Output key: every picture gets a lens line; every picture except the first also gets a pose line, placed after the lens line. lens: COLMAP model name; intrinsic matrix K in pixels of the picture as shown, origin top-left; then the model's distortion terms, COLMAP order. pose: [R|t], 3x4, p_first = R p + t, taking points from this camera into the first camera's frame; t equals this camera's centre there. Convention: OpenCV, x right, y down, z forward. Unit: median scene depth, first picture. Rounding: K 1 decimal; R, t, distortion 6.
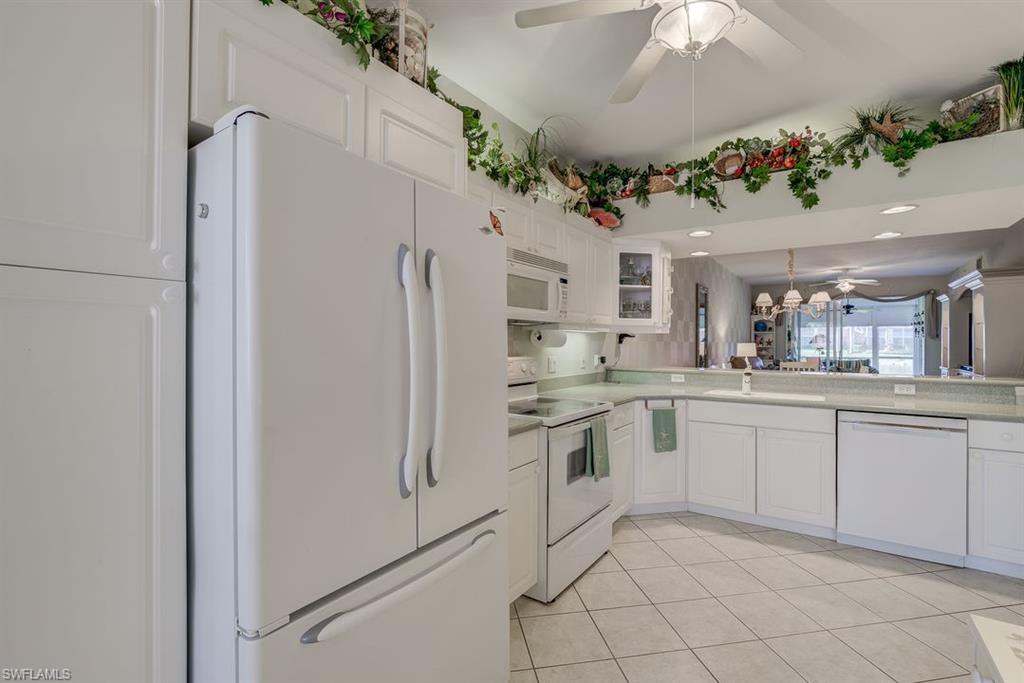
lens RADIAL K [[458.6, 0, 512.0], [0, 458.6, 341.5], [0, 0, 1]] dist [-0.011638, -0.000221]
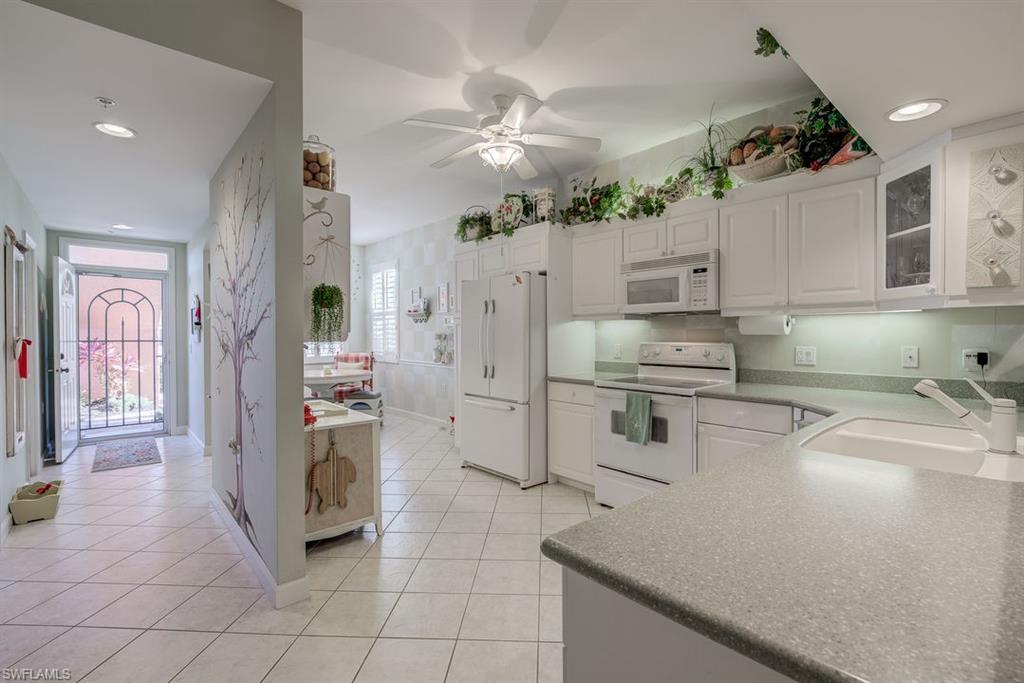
lens RADIAL K [[458.6, 0, 512.0], [0, 458.6, 341.5], [0, 0, 1]] dist [-0.011638, -0.000221]
pose [[-0.233632, 0.011928, -0.972252, 1.263361], [0.002575, 0.999929, 0.011649, 0.017169], [0.972322, 0.000218, -0.233646, 0.850150]]
